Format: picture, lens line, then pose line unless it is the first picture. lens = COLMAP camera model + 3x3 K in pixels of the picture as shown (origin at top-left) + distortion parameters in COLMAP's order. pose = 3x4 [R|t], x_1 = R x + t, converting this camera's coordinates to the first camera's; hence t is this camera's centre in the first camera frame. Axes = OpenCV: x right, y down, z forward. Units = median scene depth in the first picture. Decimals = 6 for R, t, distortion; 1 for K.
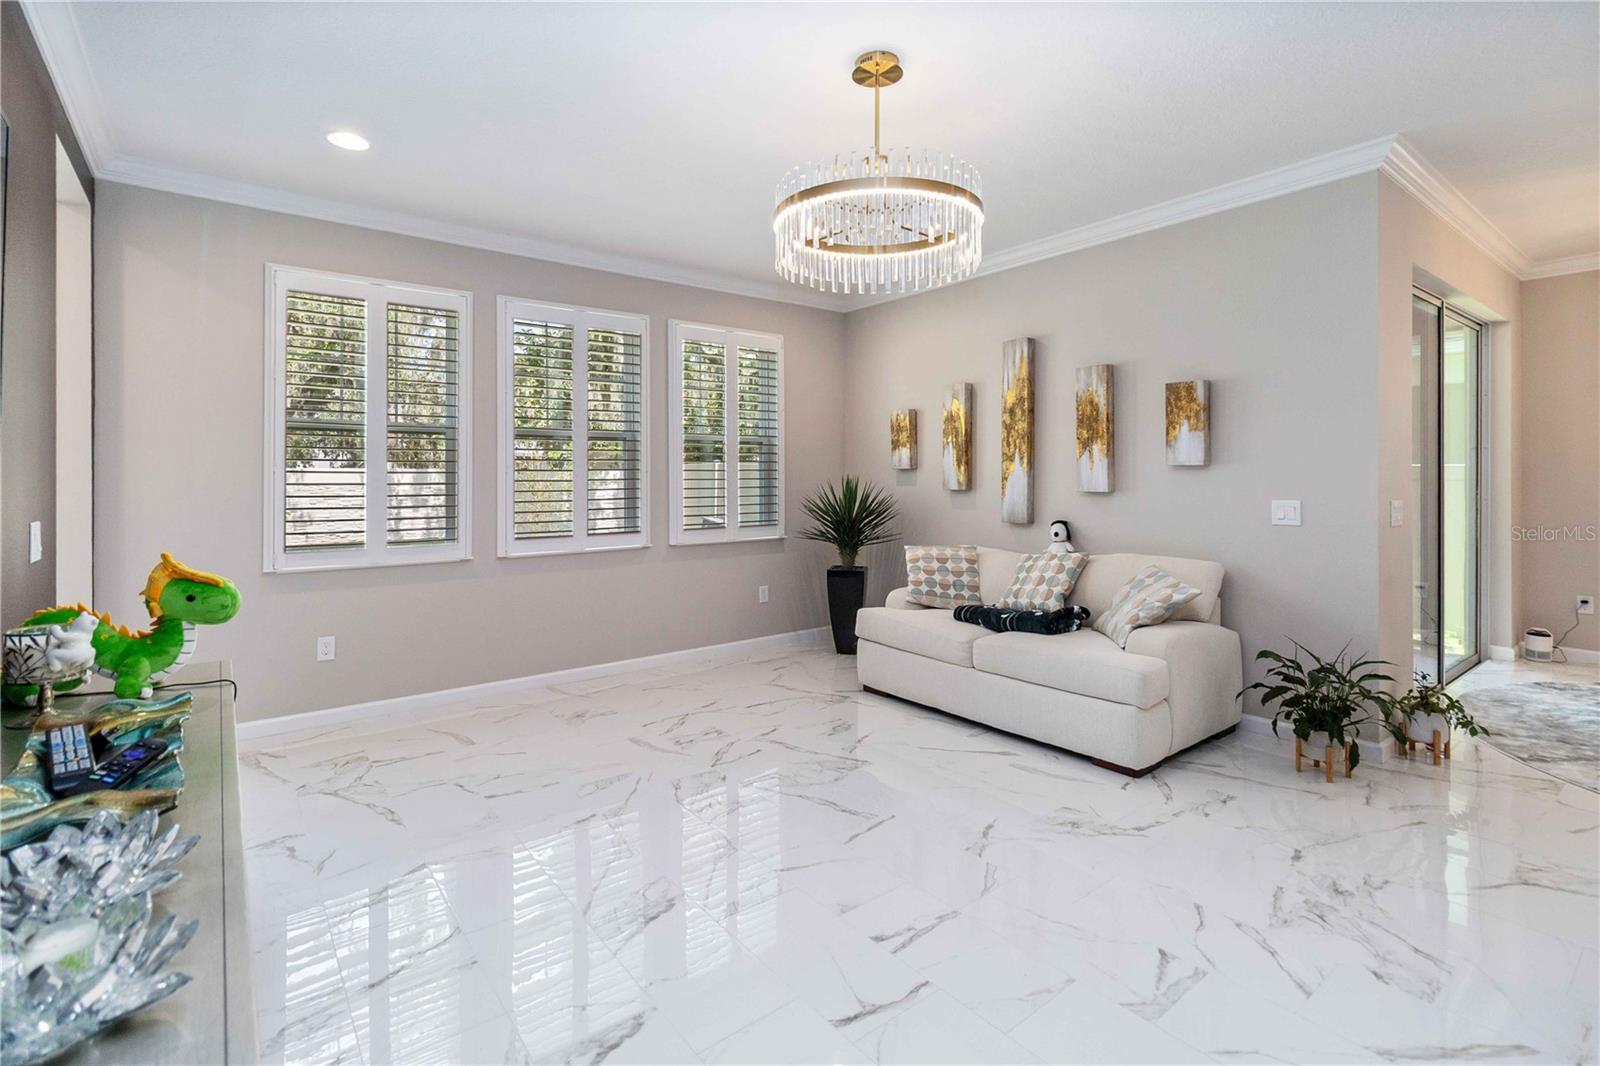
lens RADIAL K [[745.7, 0, 795.3], [0, 745.7, 478.6], [0, 0, 1]] dist [-0.002848, 0.000331]
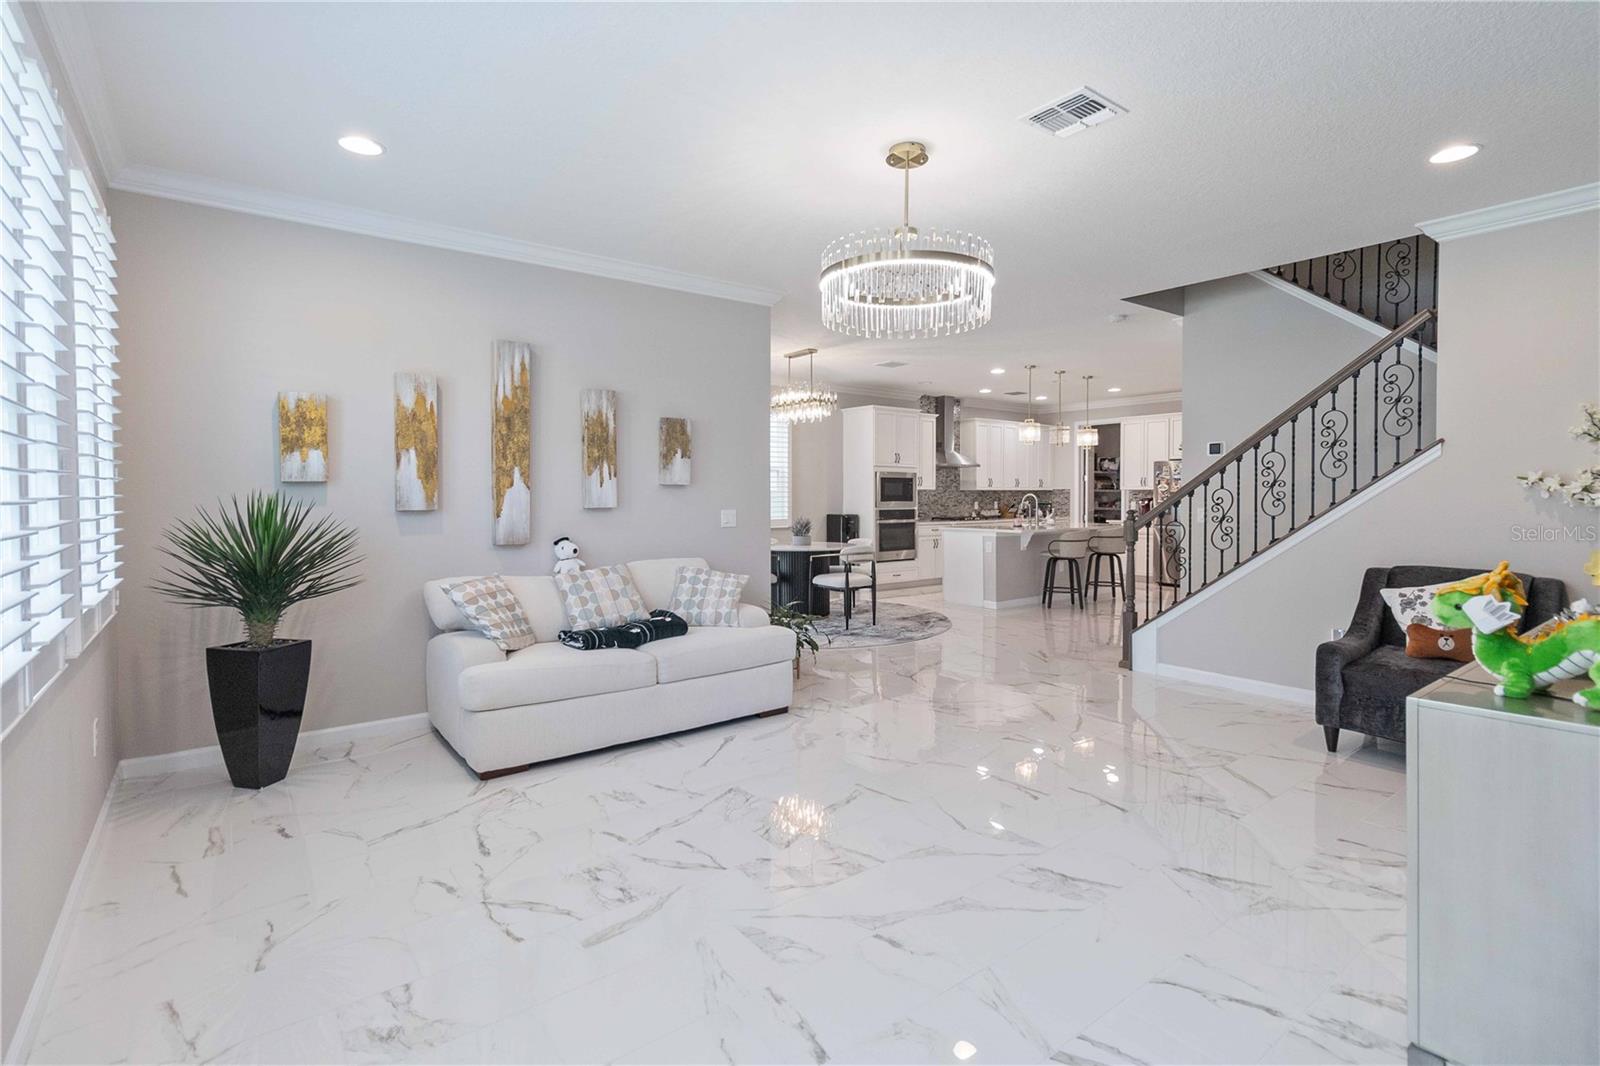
lens RADIAL K [[745.7, 0, 809.5], [0, 745.7, 506.4], [0, 0, 1]] dist [-0.002848, 0.000331]
pose [[0.005347, -0.016580, 0.999848, -0.675262], [-0.000270, 0.999862, 0.016582, -0.001697], [-0.999986, -0.000358, 0.005342, 0.699397]]
